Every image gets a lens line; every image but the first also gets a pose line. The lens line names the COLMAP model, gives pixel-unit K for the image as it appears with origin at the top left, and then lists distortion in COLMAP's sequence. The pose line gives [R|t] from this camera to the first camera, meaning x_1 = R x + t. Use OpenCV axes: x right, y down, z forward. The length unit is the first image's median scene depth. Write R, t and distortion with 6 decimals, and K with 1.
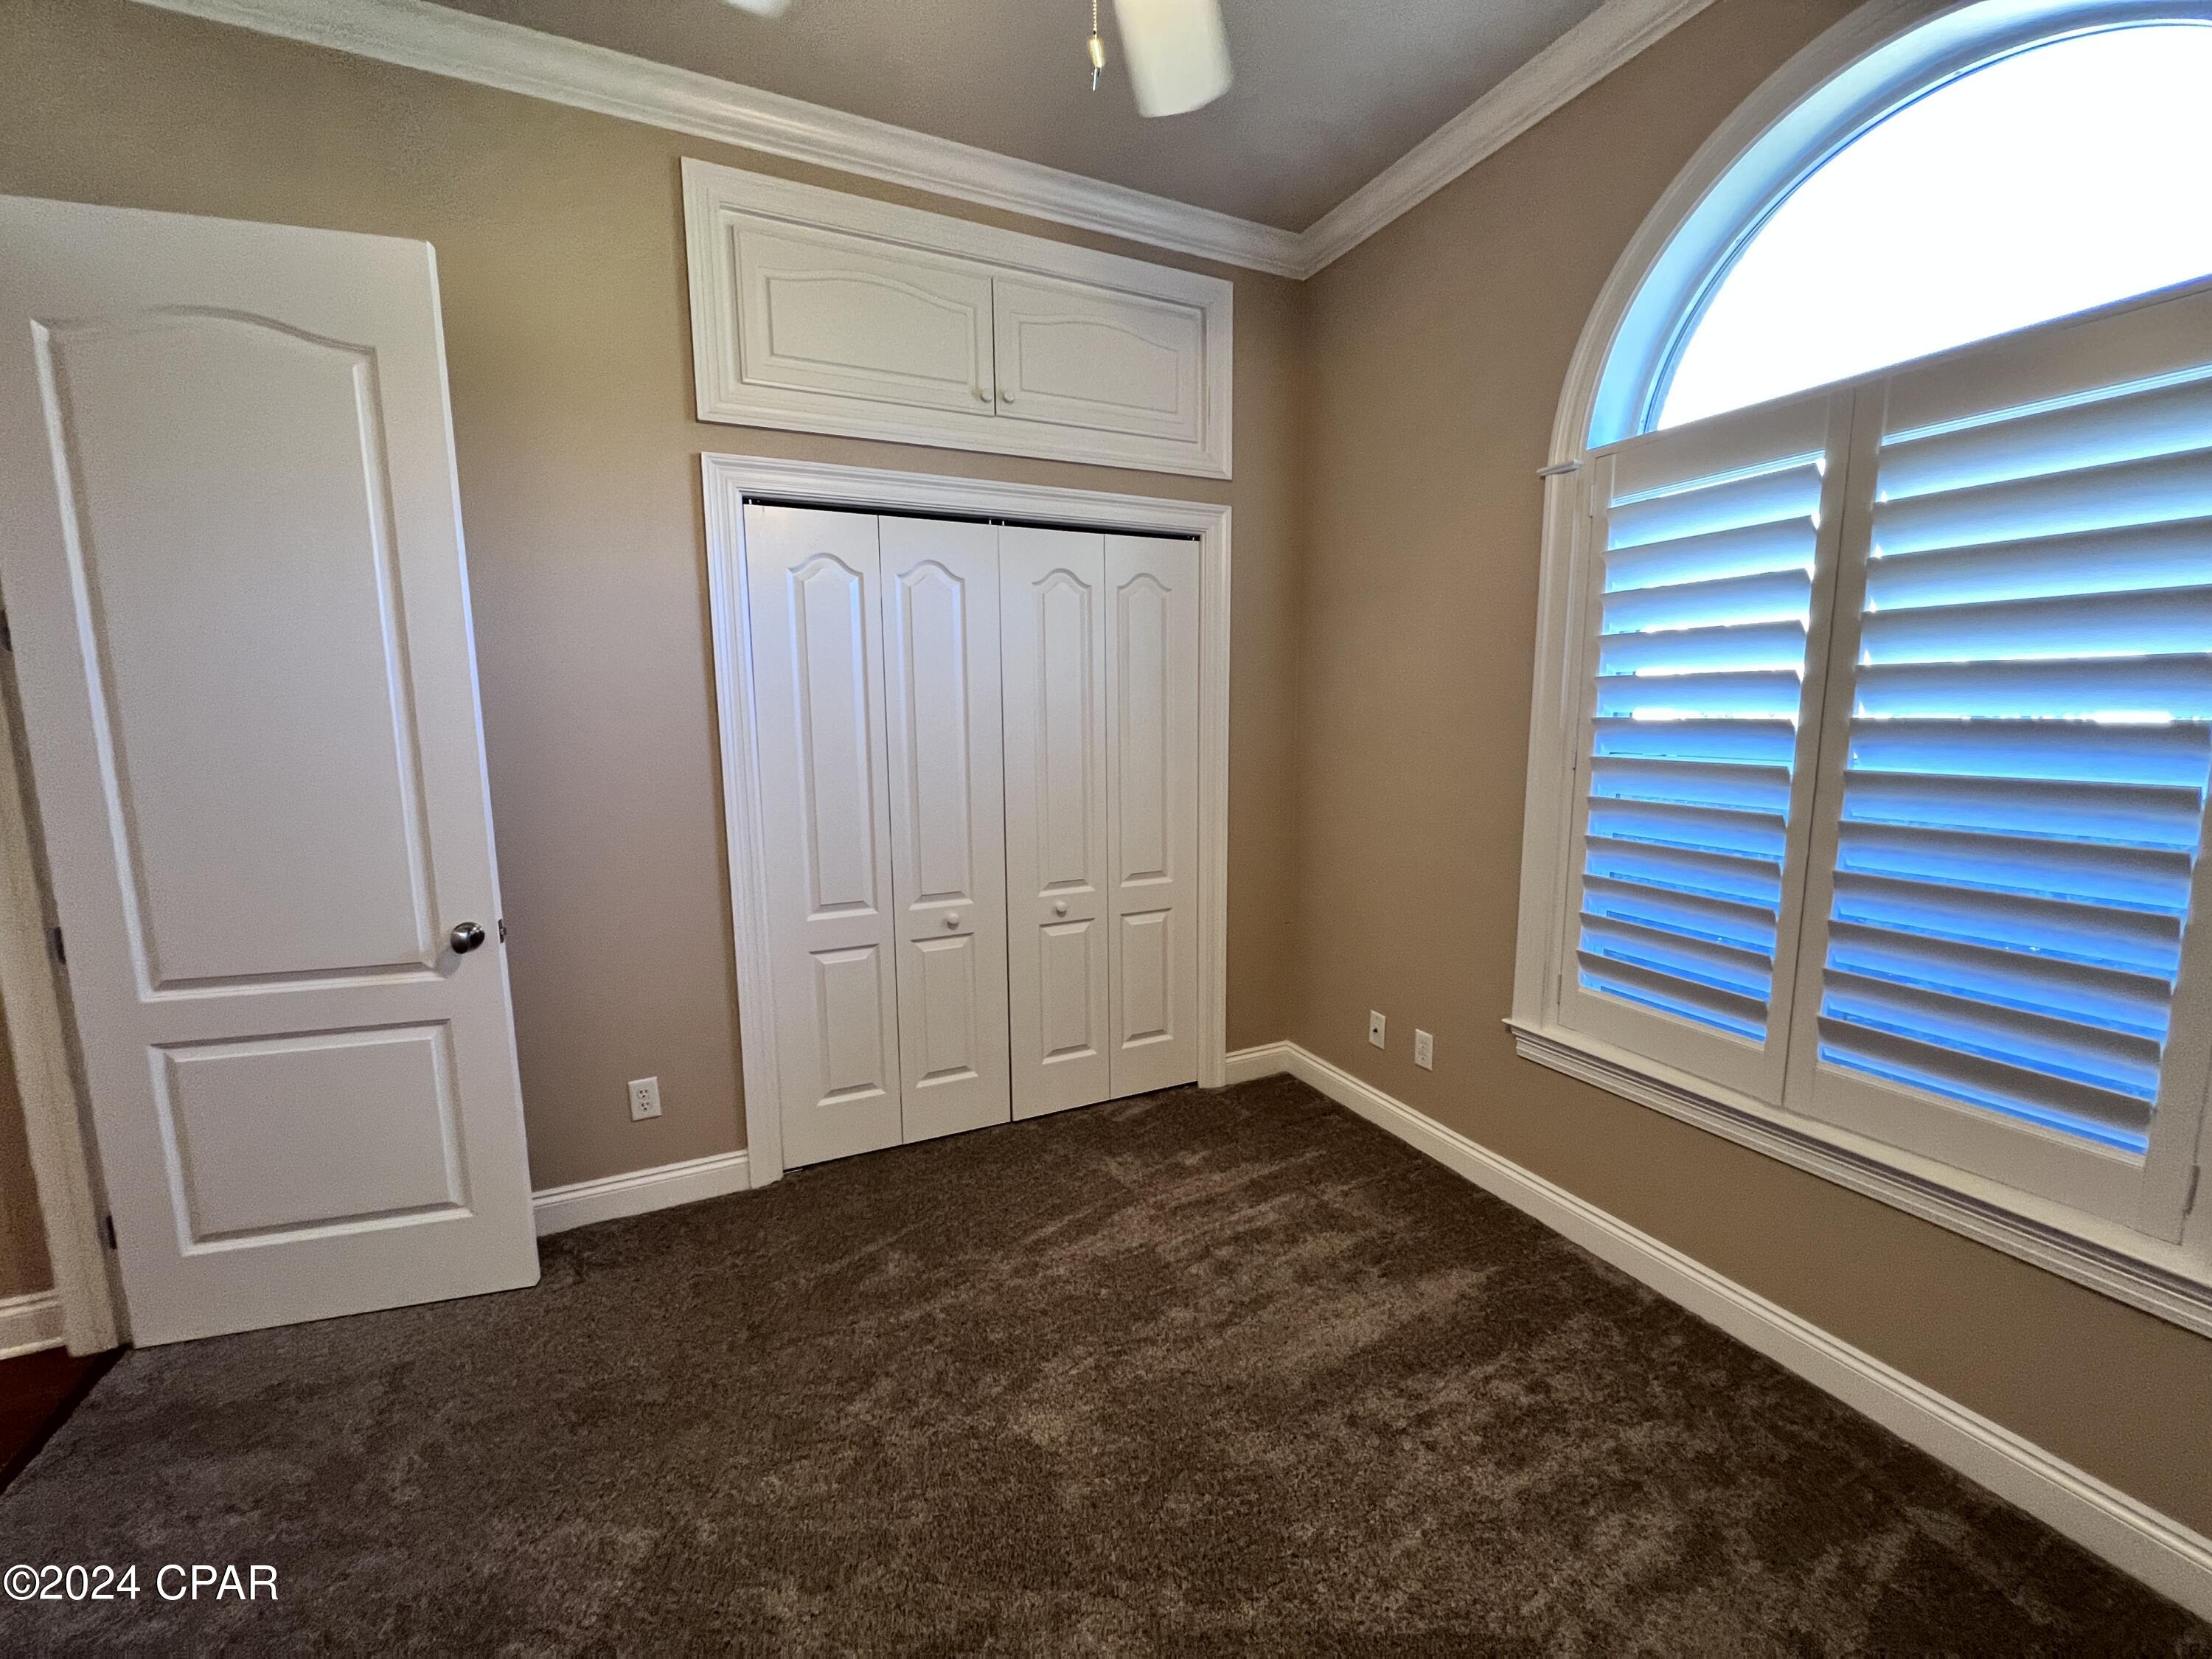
lens RADIAL K [[886.0, 0, 1111.0], [0, 886.0, 839.8], [0, 0, 1]] dist [-0.013461, -0.000161]
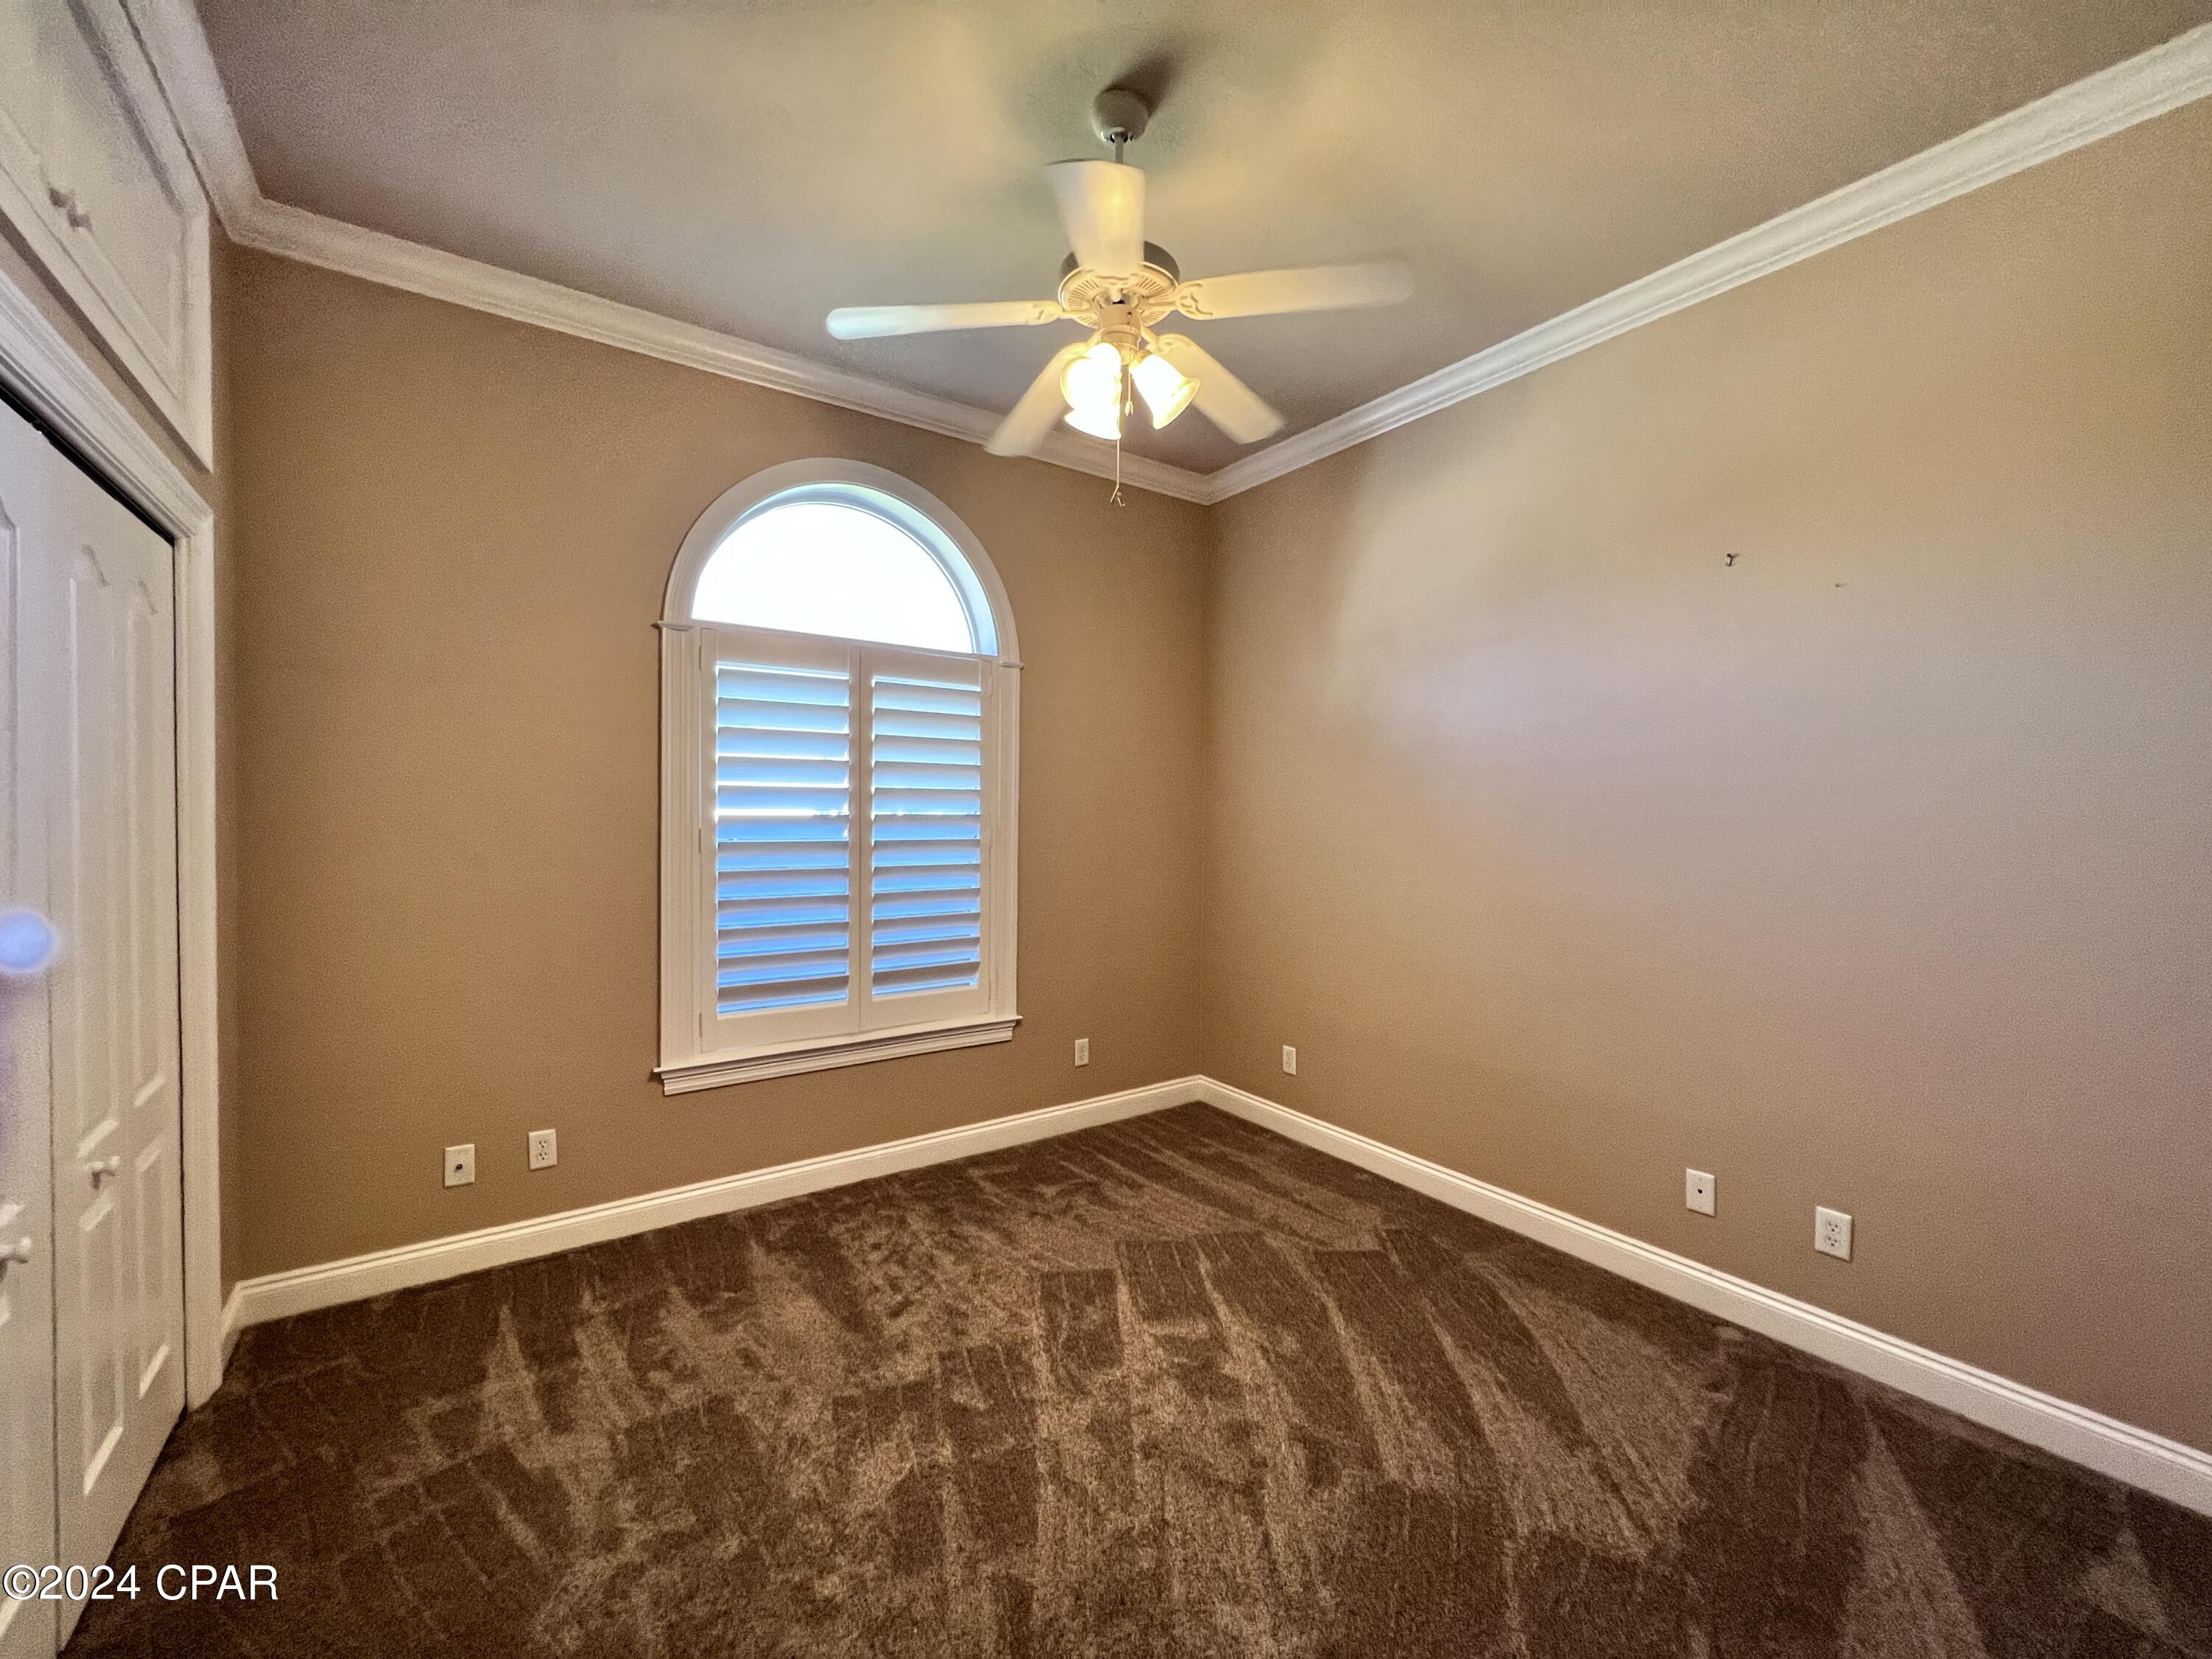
lens RADIAL K [[886.0, 0, 1115.6], [0, 886.0, 834.4], [0, 0, 1]] dist [-0.013461, -0.000161]
pose [[-0.180055, -0.022606, 0.983397, -0.828477], [0.136305, 0.989518, 0.047703, -0.079908], [-0.974167, 0.142631, -0.175086, 0.578520]]
